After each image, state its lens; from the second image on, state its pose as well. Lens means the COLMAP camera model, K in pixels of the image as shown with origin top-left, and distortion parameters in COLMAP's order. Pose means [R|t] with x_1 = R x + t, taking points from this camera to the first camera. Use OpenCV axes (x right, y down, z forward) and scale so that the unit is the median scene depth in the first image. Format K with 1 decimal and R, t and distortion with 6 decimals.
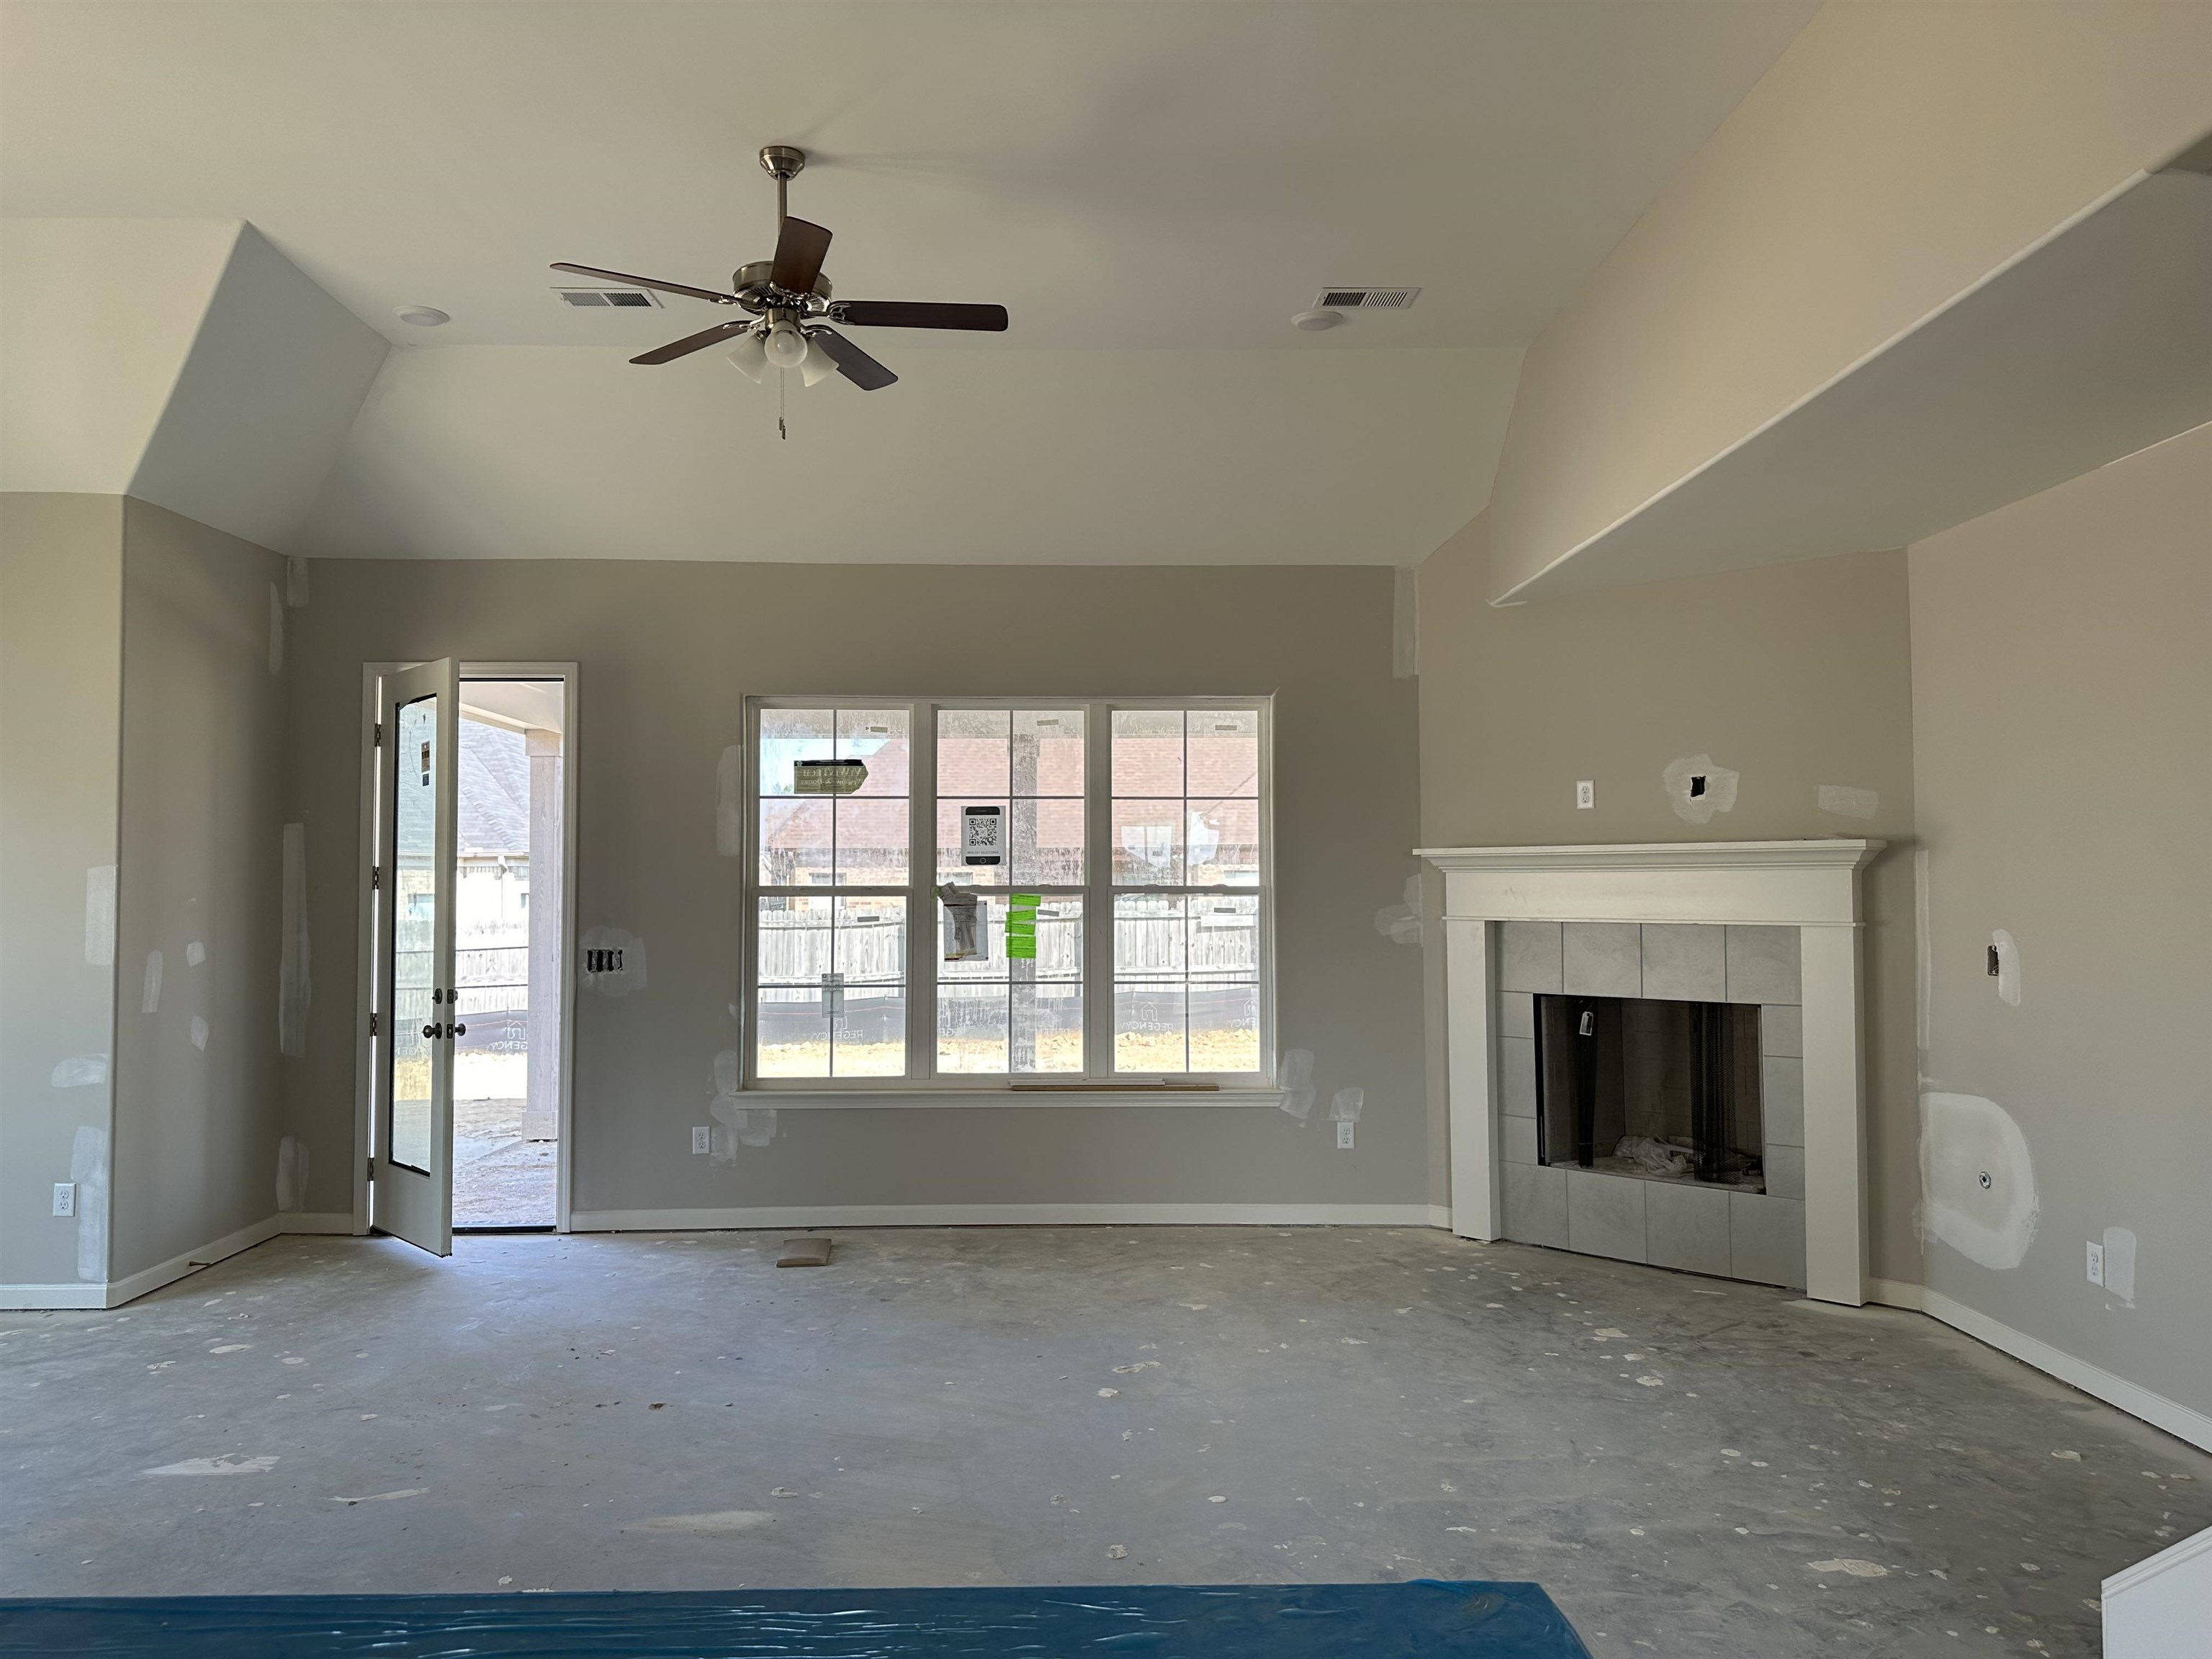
lens RADIAL K [[1553.2, 0, 1106.0], [0, 1553.2, 829.5], [0, 0, 1]] dist [0.110611, -0.141911]
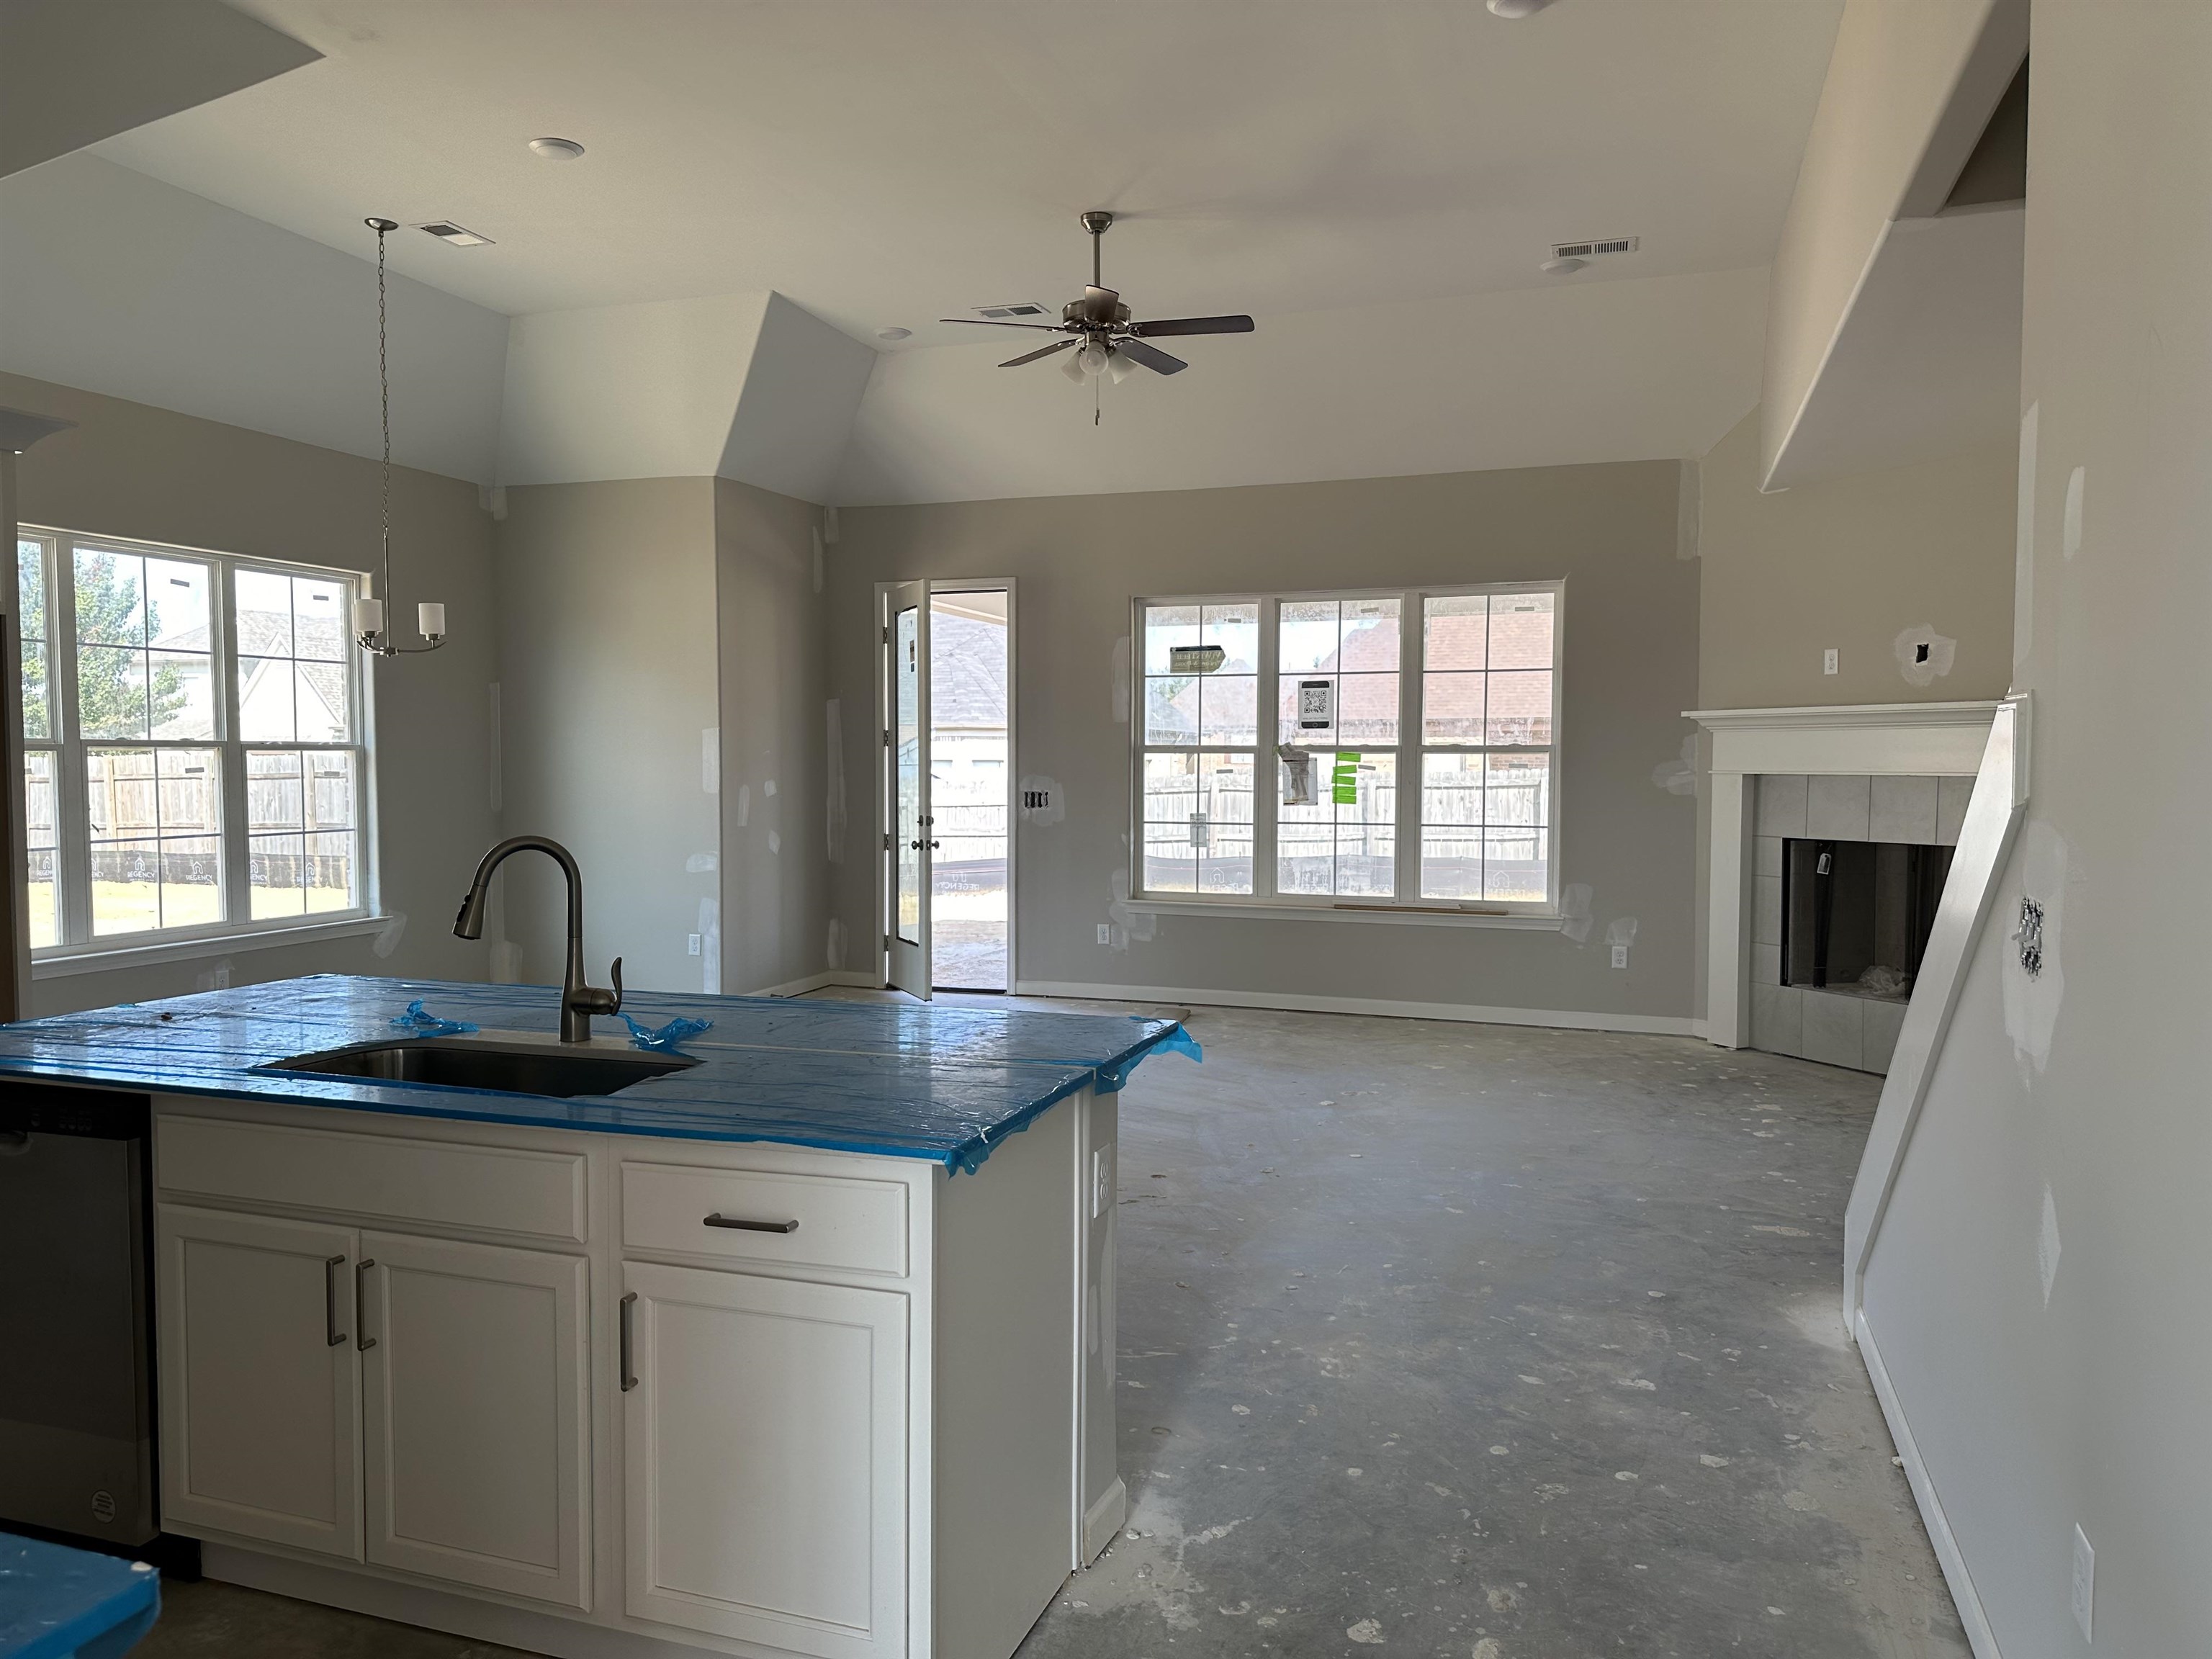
lens RADIAL K [[1539.9, 0, 1106.0], [0, 1539.9, 829.5], [0, 0, 1]] dist [0.185793, -0.357824]
pose [[0.941824, 0.019730, -0.335526, 0.185439], [0.008548, 0.996547, 0.082595, -0.000181], [0.335997, -0.080658, 0.938403, -0.229372]]
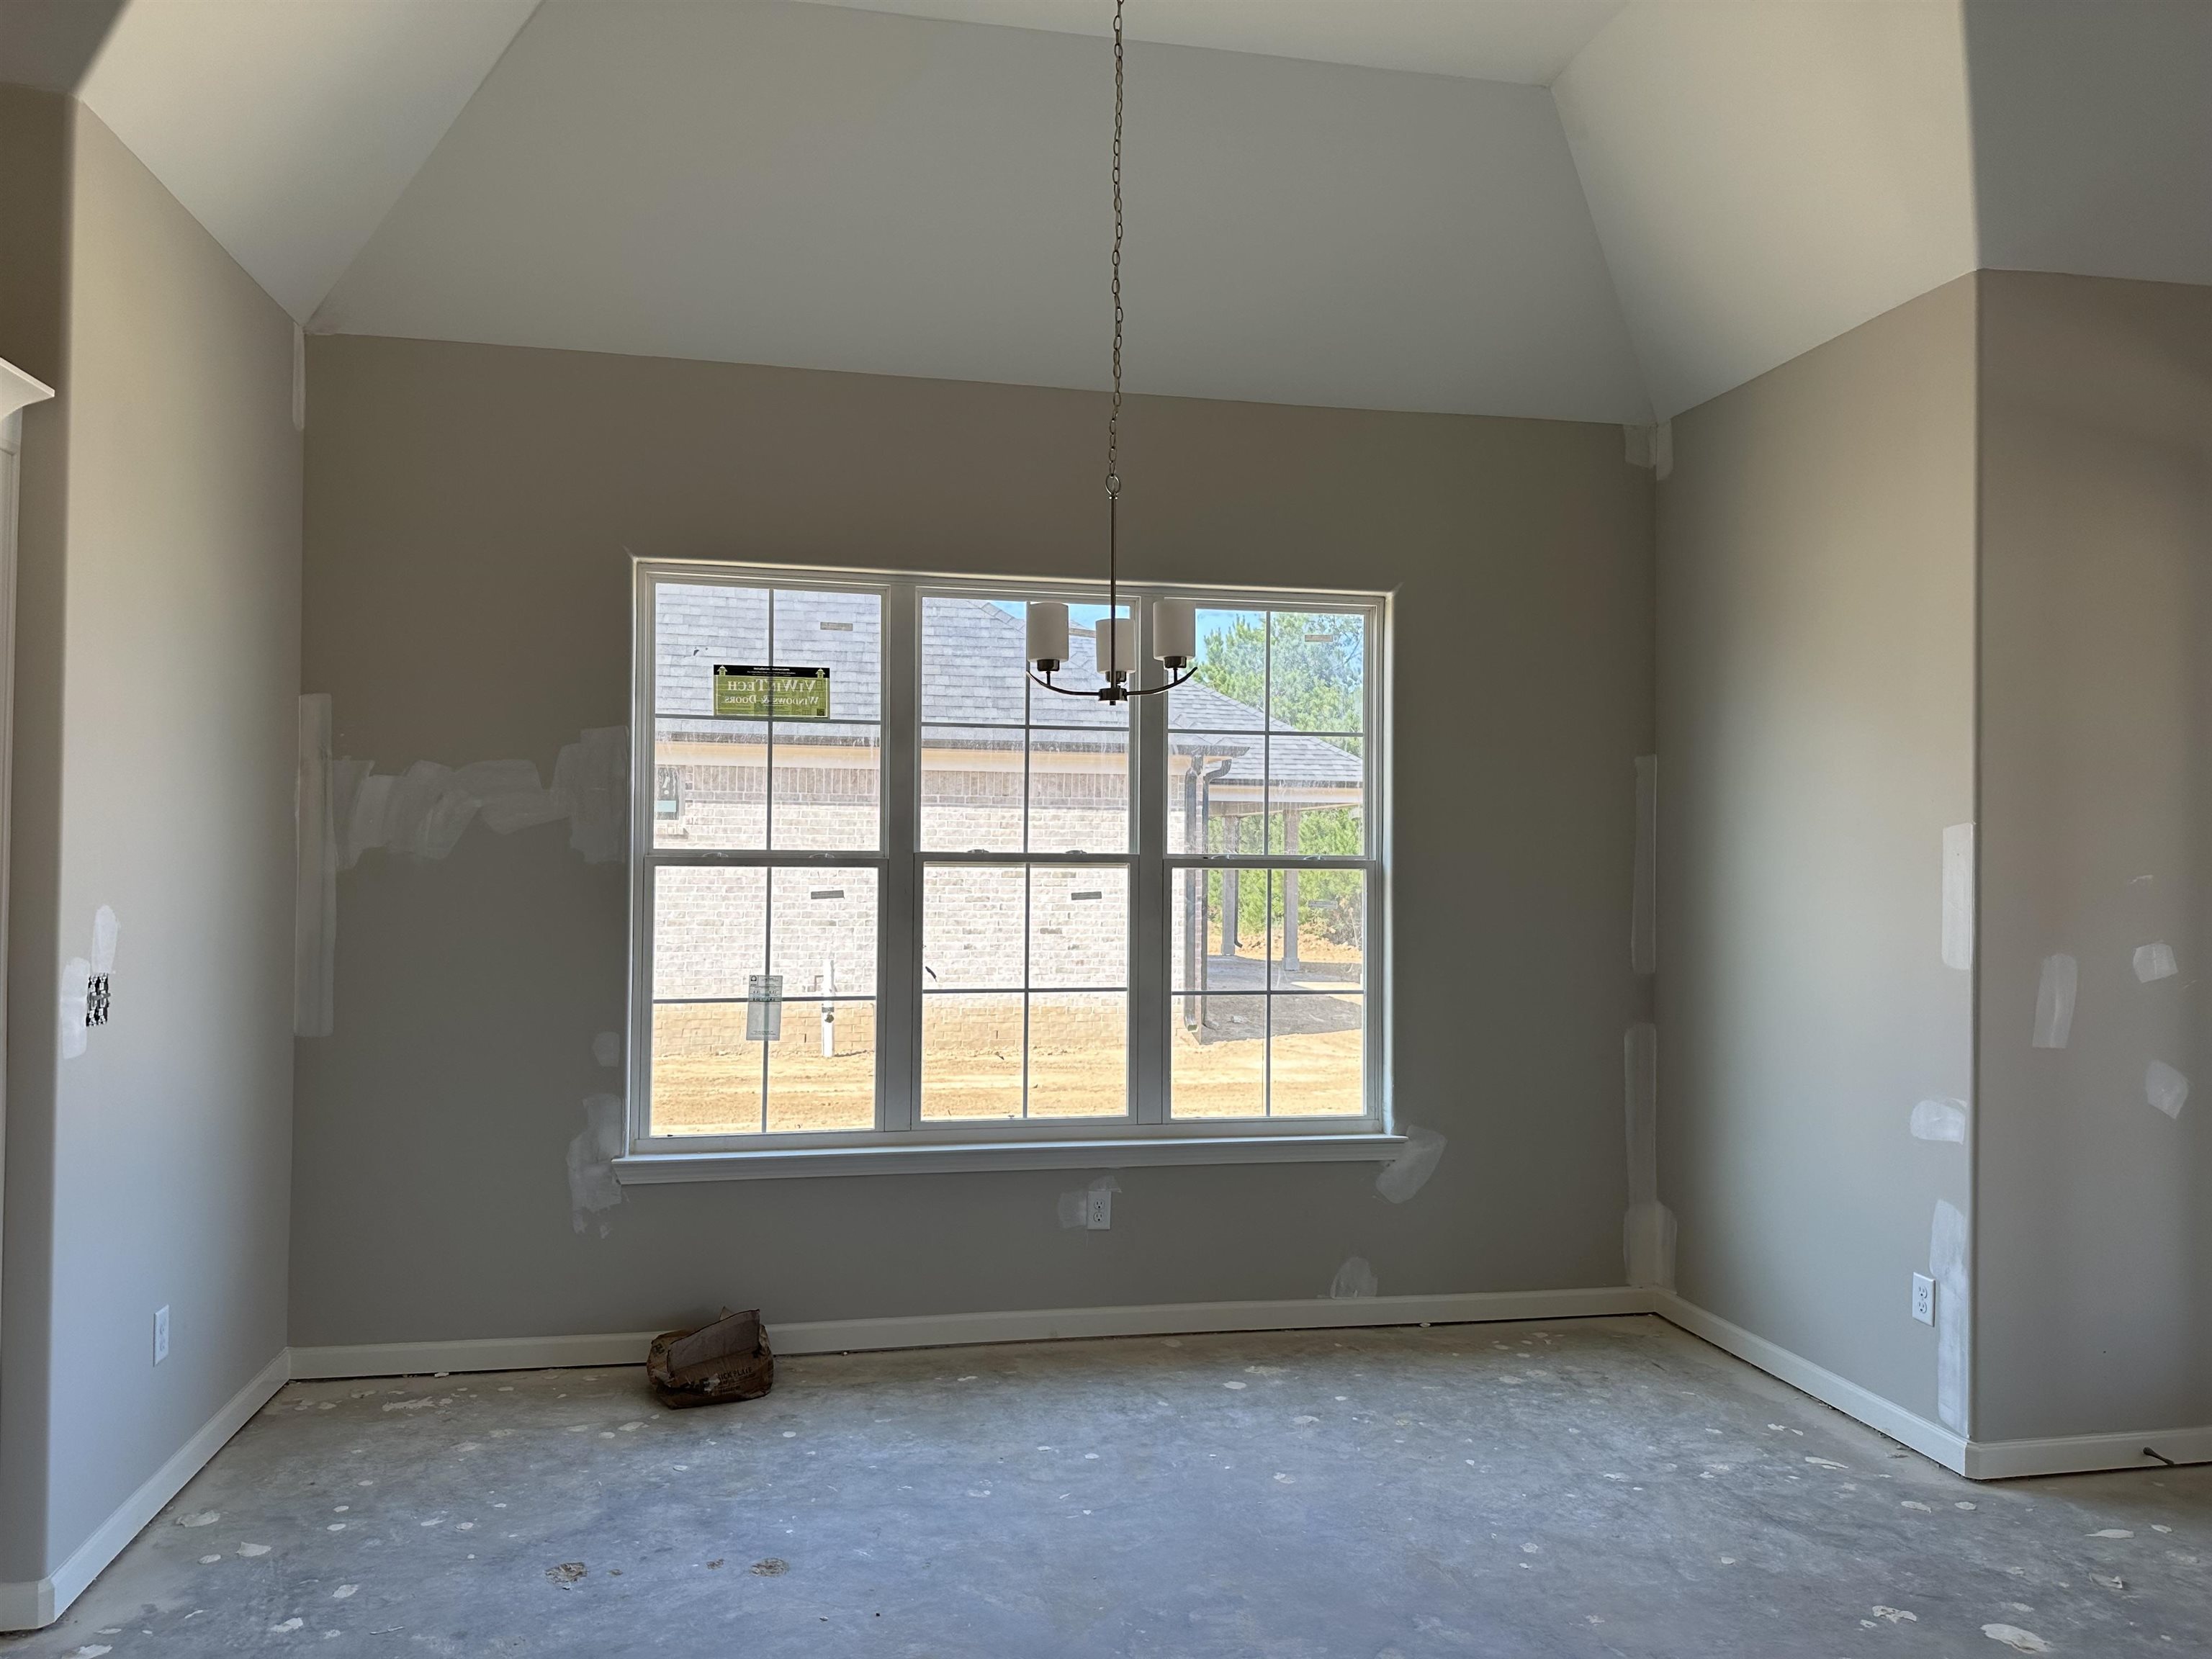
lens RADIAL K [[1548.1, 0, 1103.5], [0, 1548.1, 836.8], [0, 0, 1]] dist [0.052880, -0.046254]
pose [[0.173355, -0.010882, -0.984799, -0.025101], [0.025504, 0.999653, -0.006557, 0.019163], [0.984529, -0.023980, 0.173572, 0.427299]]
